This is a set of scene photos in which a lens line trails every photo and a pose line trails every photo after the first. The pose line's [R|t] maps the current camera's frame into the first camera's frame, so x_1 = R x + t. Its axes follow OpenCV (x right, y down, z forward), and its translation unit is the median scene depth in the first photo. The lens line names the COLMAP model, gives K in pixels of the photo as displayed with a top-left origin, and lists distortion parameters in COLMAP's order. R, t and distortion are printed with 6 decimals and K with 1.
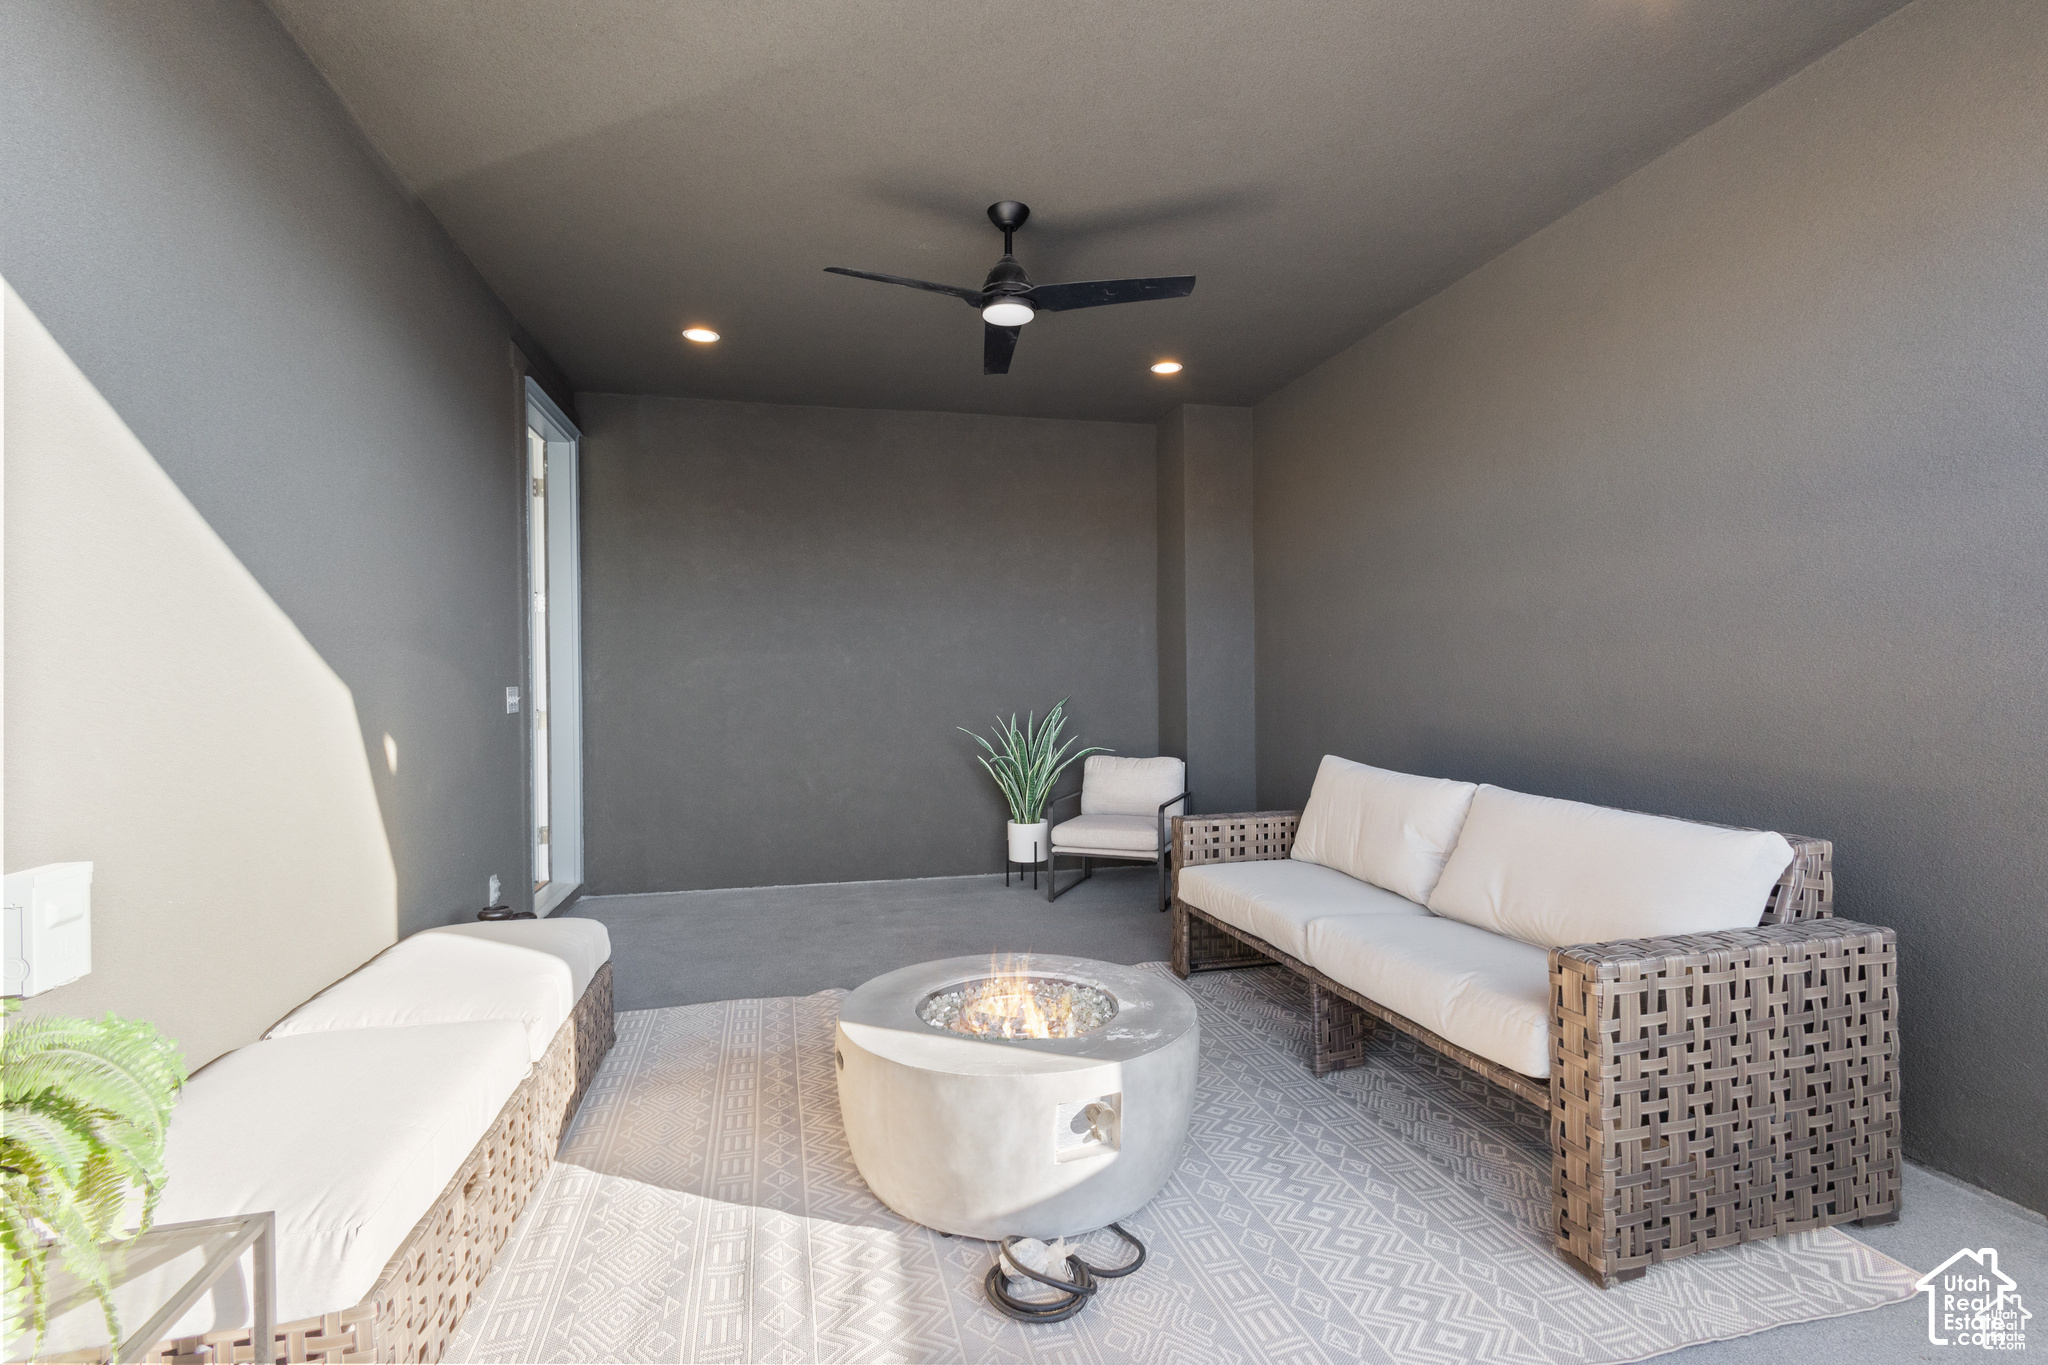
lens RADIAL K [[961.7, 0, 1023.0], [0, 961.7, 684.8], [0, 0, 1]] dist [0.000067, -0.000019]
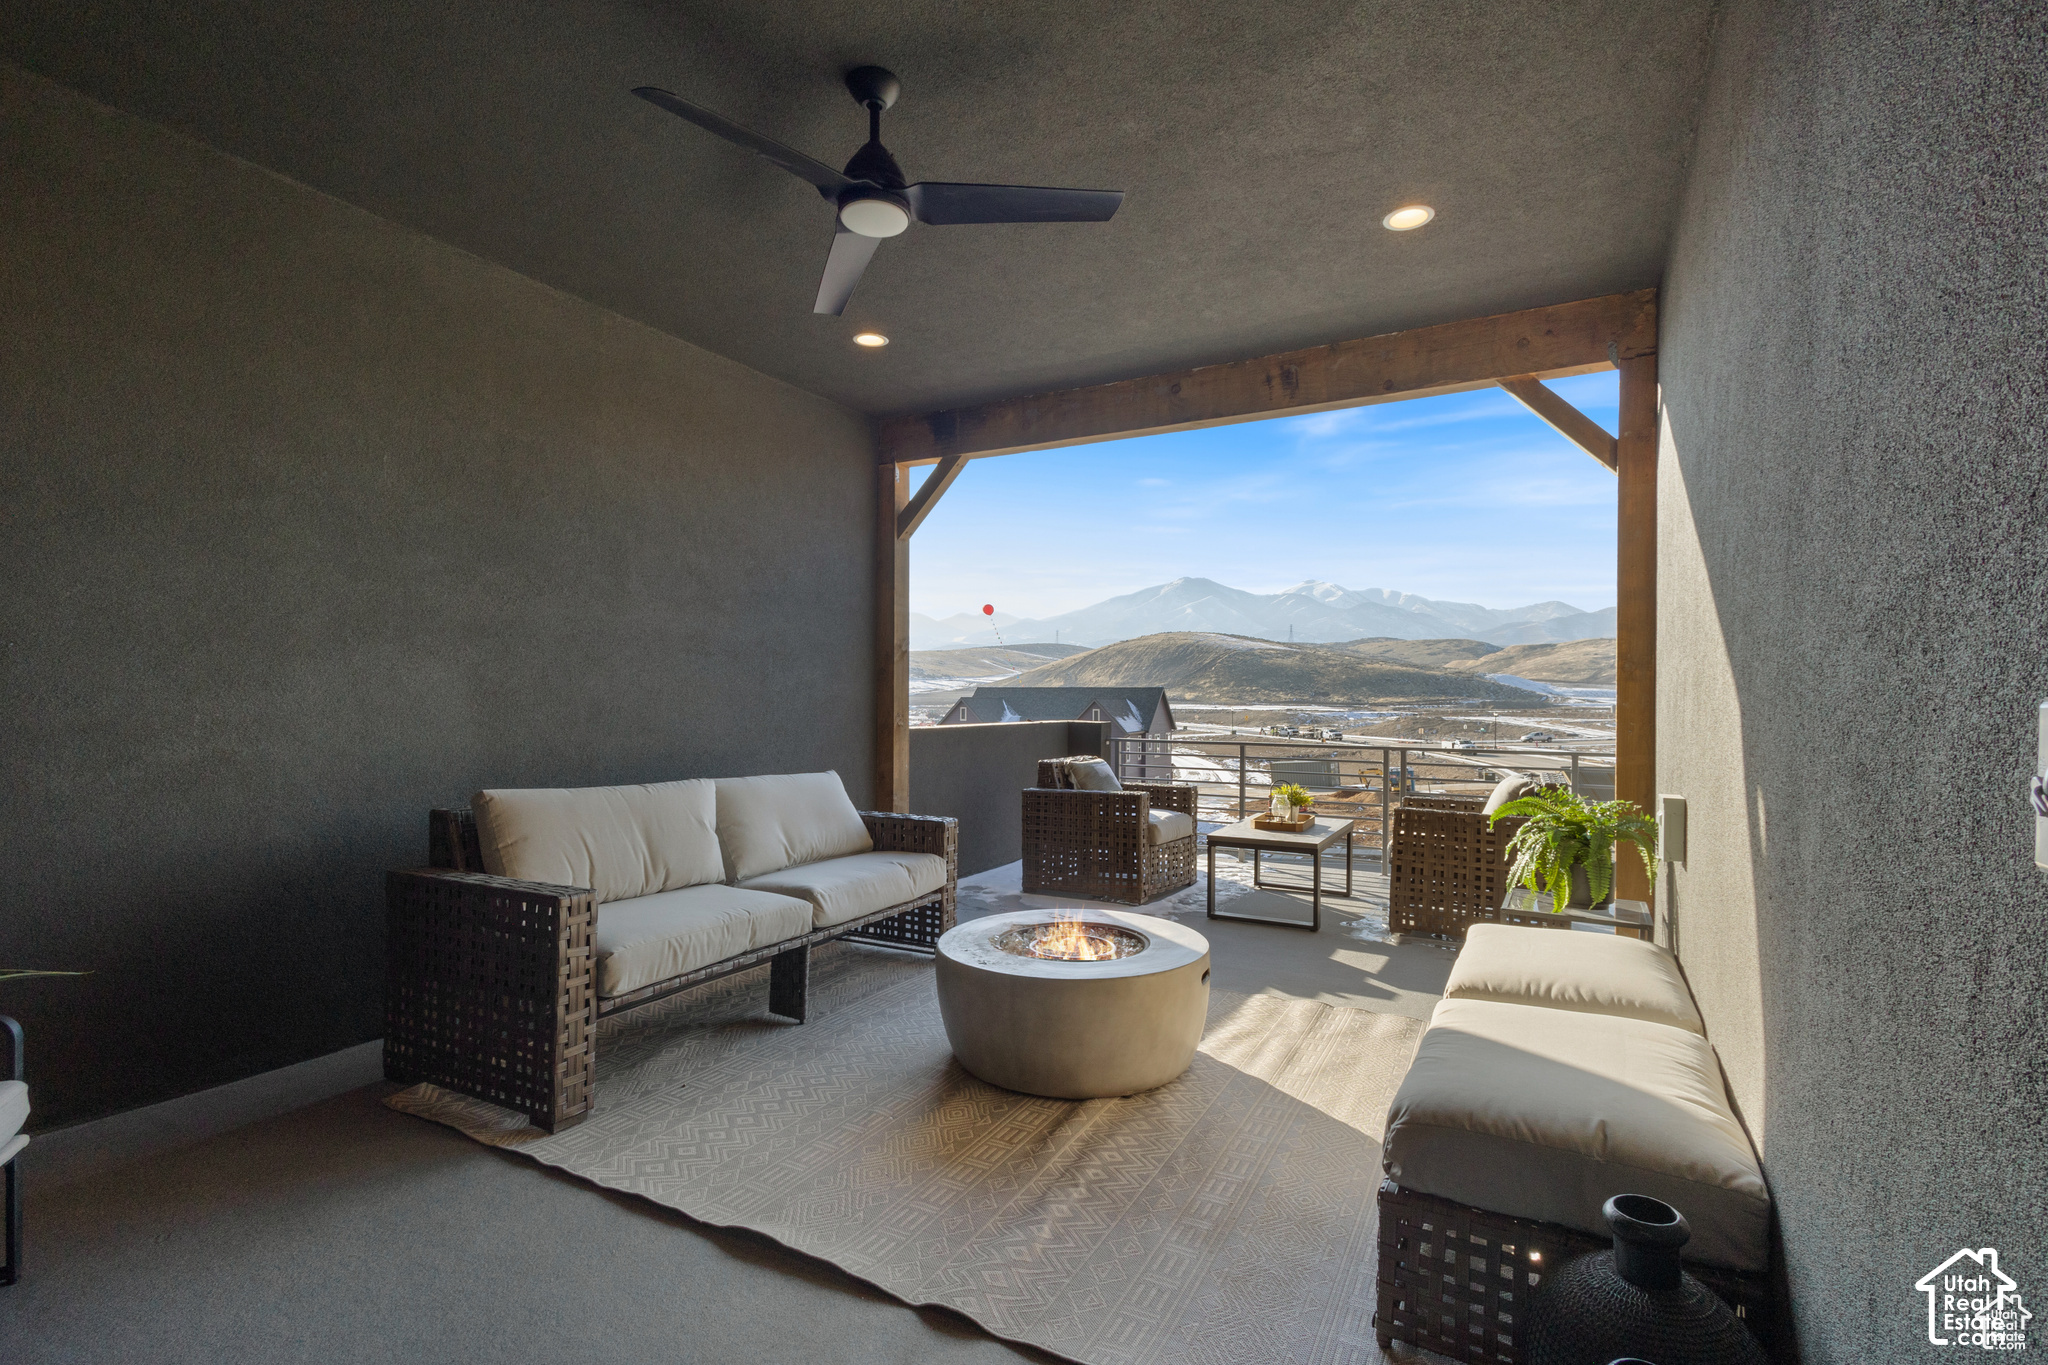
lens RADIAL K [[961.7, 0, 1025.2], [0, 961.7, 685.3], [0, 0, 1]] dist [0.000067, -0.000019]
pose [[-0.738356, 0.009752, 0.674341, -0.825576], [0.004233, 0.999943, -0.009826, -0.006727], [-0.674398, -0.004401, -0.738355, 1.953041]]
